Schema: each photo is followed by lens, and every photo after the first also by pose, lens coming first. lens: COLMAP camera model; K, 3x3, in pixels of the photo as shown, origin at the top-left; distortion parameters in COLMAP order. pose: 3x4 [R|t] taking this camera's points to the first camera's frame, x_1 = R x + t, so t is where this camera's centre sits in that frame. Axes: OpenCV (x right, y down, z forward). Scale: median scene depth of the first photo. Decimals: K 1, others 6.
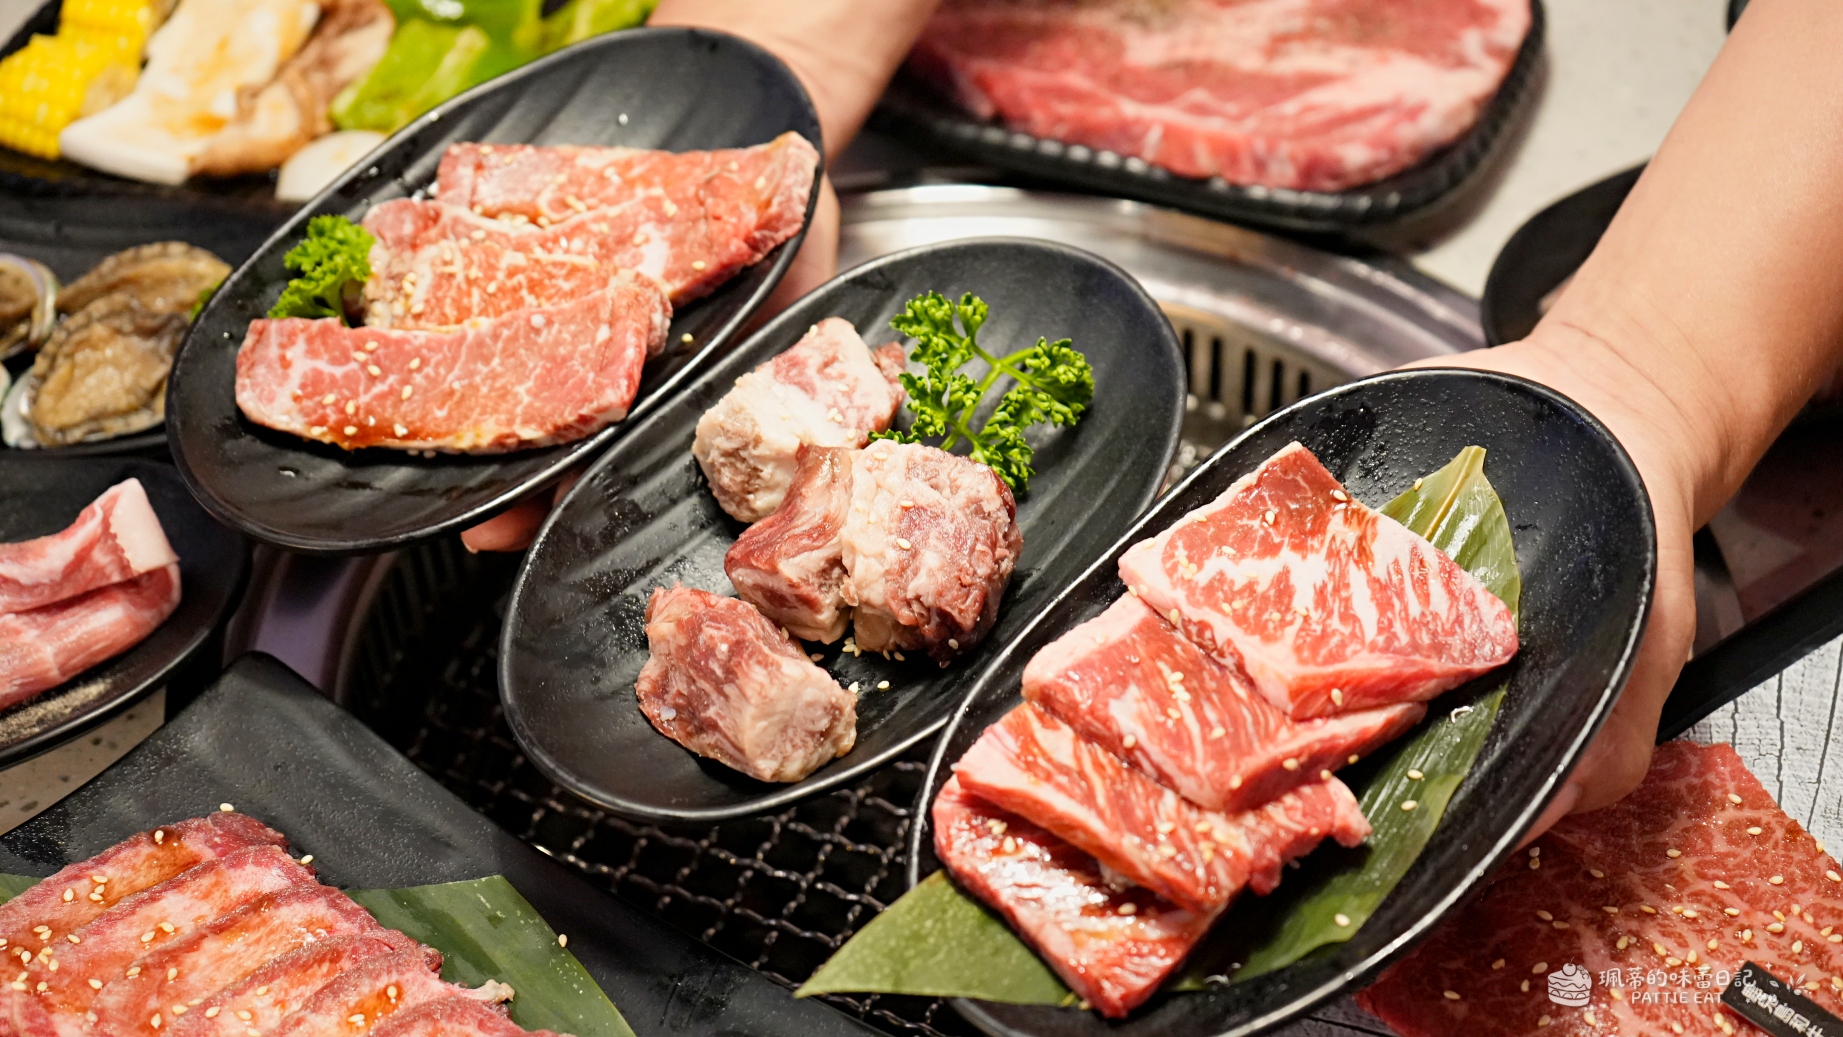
lens RADIAL K [[2746.3, 0, 921.5], [0, 2746.3, 518.5], [0, 0, 1]] dist [-0.037828, -0.022481]
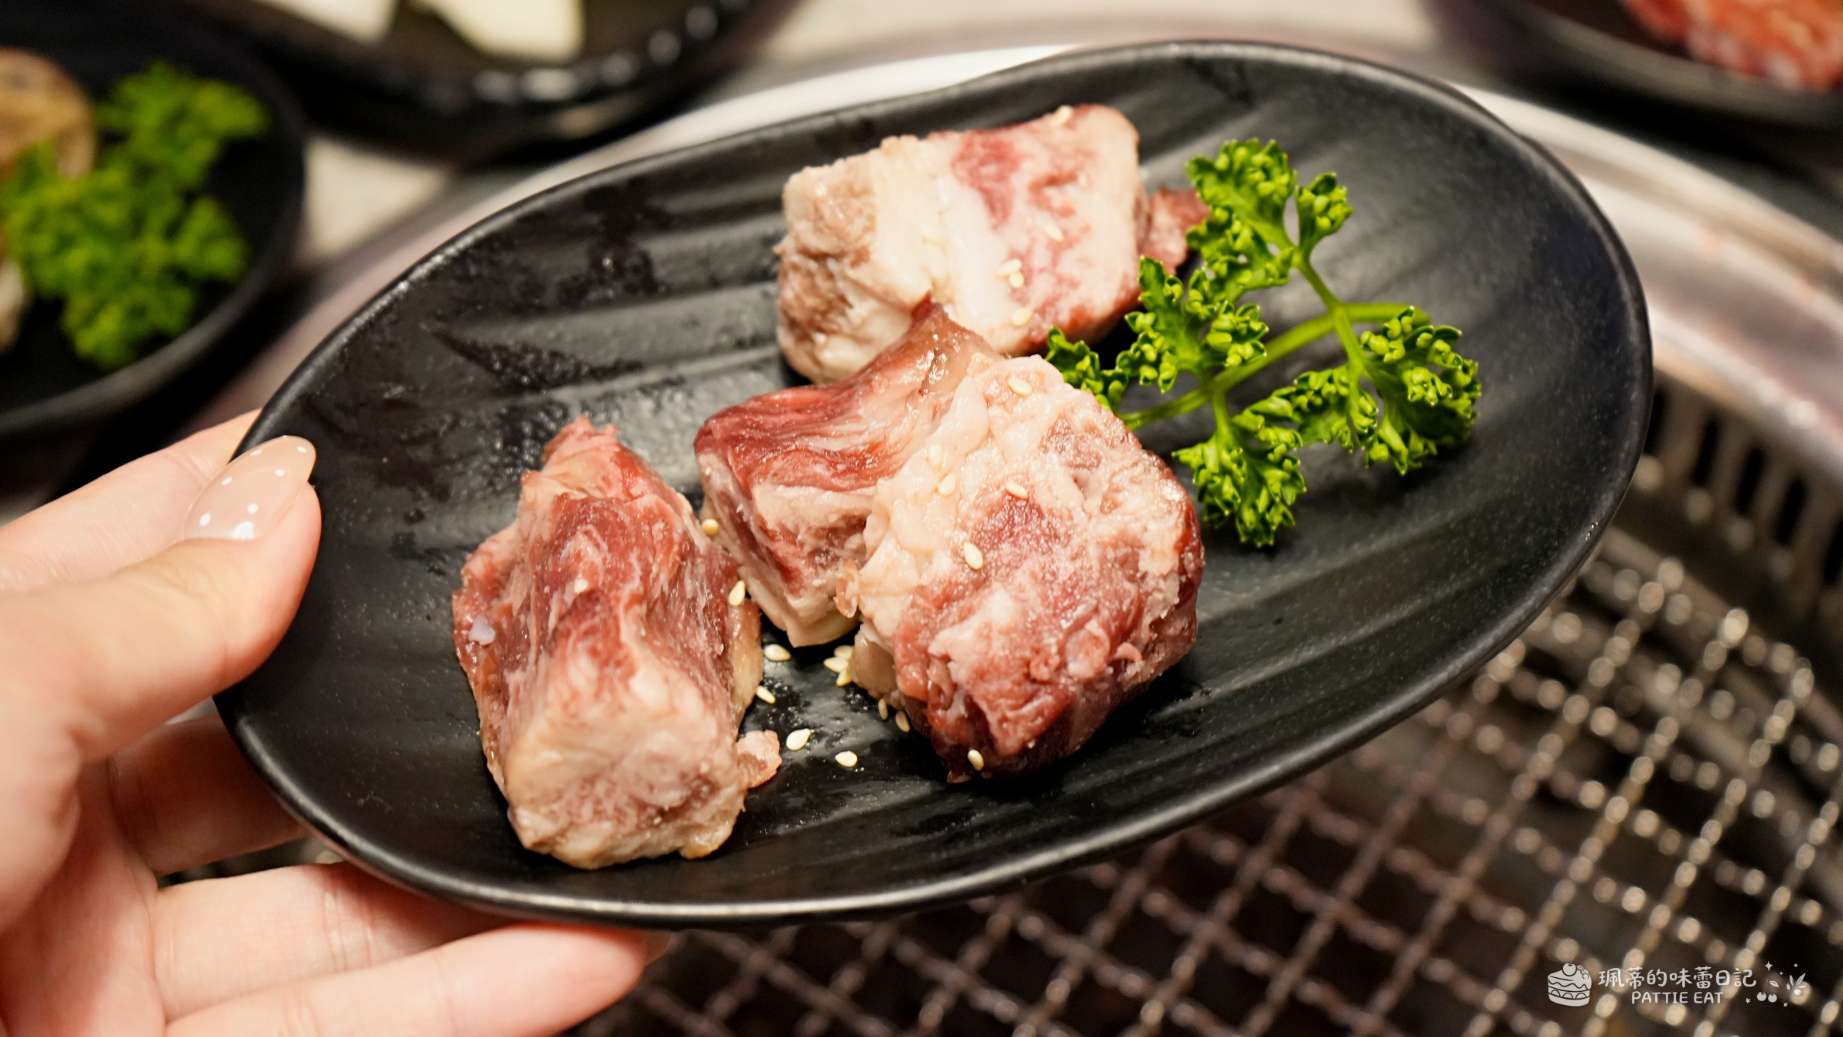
lens RADIAL K [[2746.3, 0, 921.5], [0, 2746.3, 518.5], [0, 0, 1]] dist [-0.037828, -0.022481]
pose [[0.877666, 0.449541, -0.166180, 0.069384], [-0.422450, 0.889378, 0.174764, -0.085337], [0.226361, -0.083182, 0.970485, 0.464248]]
